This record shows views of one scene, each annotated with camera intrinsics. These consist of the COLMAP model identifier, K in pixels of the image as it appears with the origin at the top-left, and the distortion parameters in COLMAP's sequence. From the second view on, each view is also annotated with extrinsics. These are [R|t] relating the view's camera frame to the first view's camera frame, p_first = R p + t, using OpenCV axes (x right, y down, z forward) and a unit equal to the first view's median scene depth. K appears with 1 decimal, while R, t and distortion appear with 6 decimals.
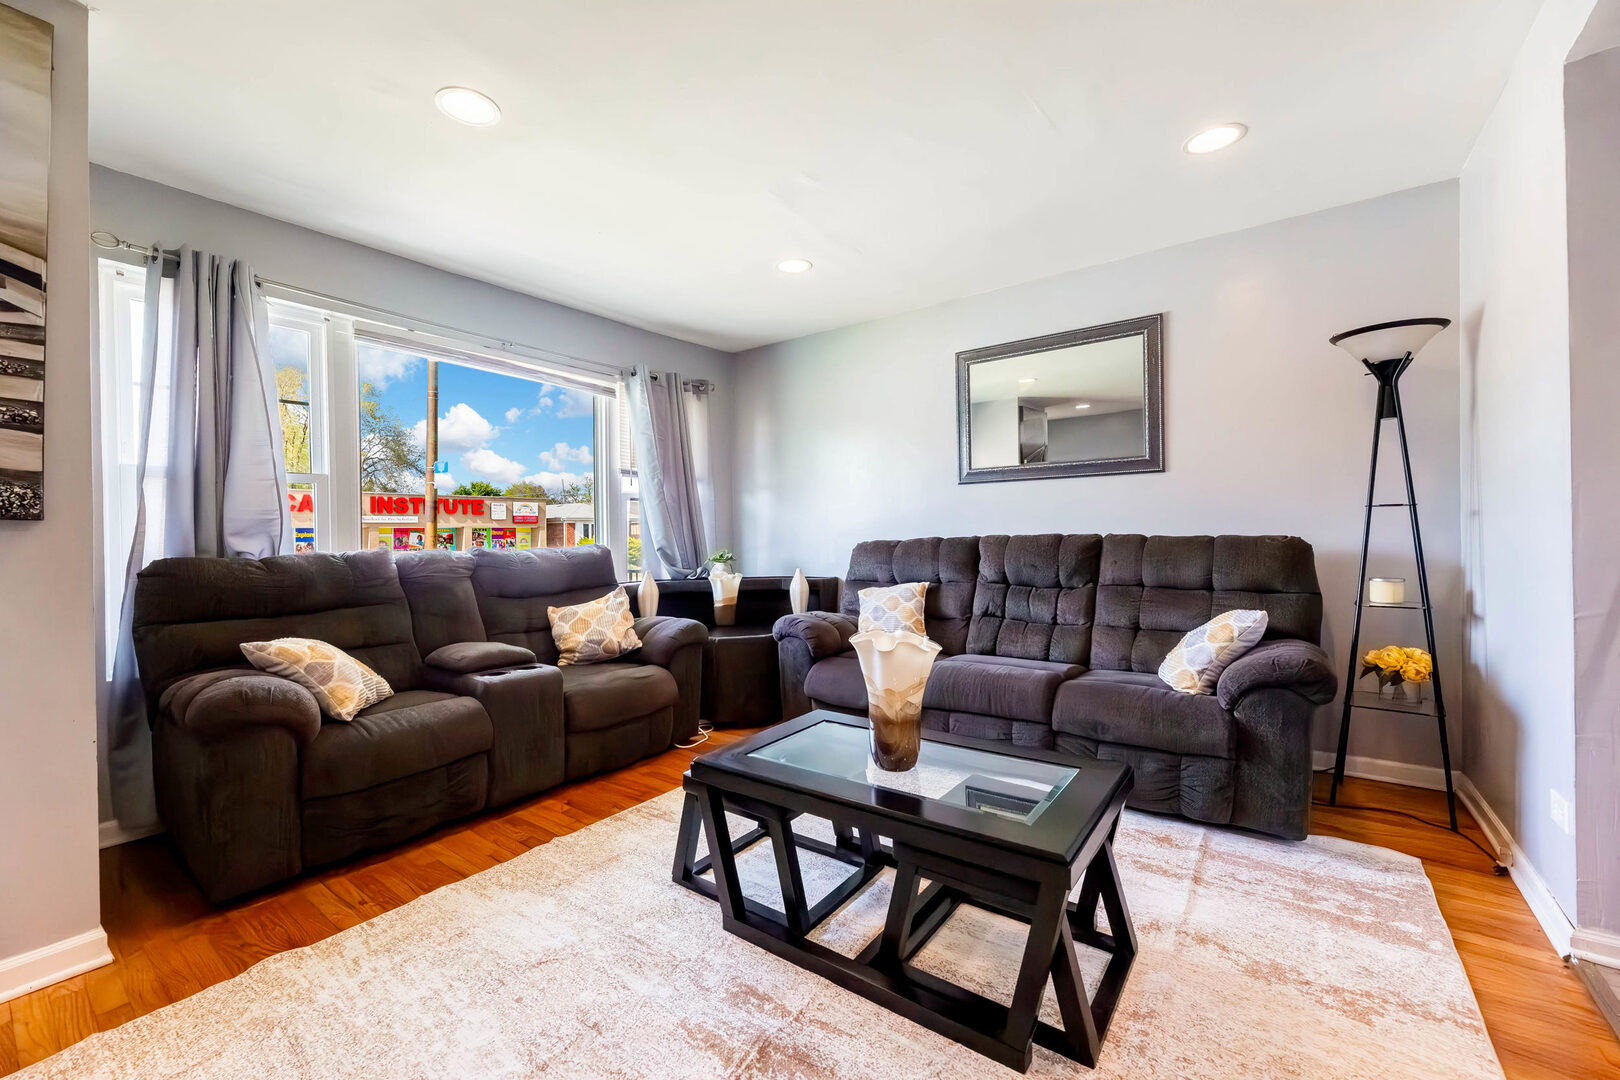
lens RADIAL K [[654.0, 0, 811.3], [0, 654.0, 532.5], [0, 0, 1]] dist [0.001550, -0.001050]
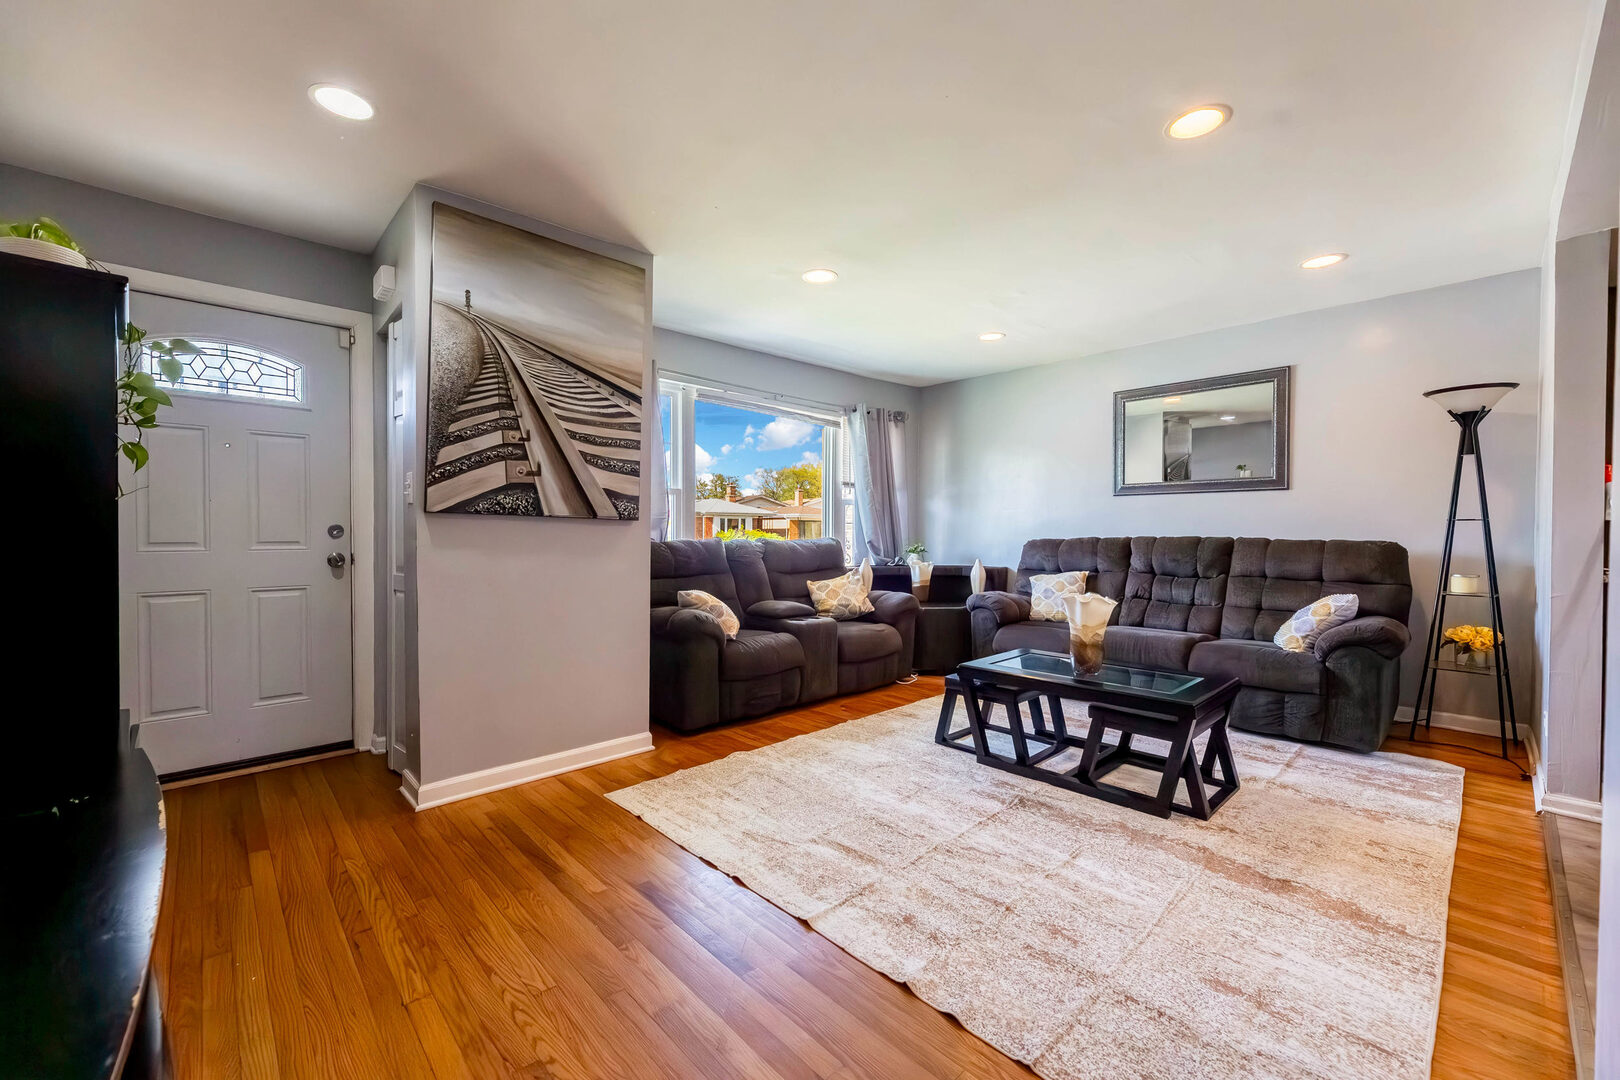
lens RADIAL K [[654.0, 0, 808.9], [0, 654.0, 539.8], [0, 0, 1]] dist [0.001550, -0.001050]
pose [[0.983702, 0.019455, -0.178751, -0.189176], [-0.016361, 0.999690, 0.018769, -0.003700], [0.179061, -0.015538, 0.983715, -0.528384]]
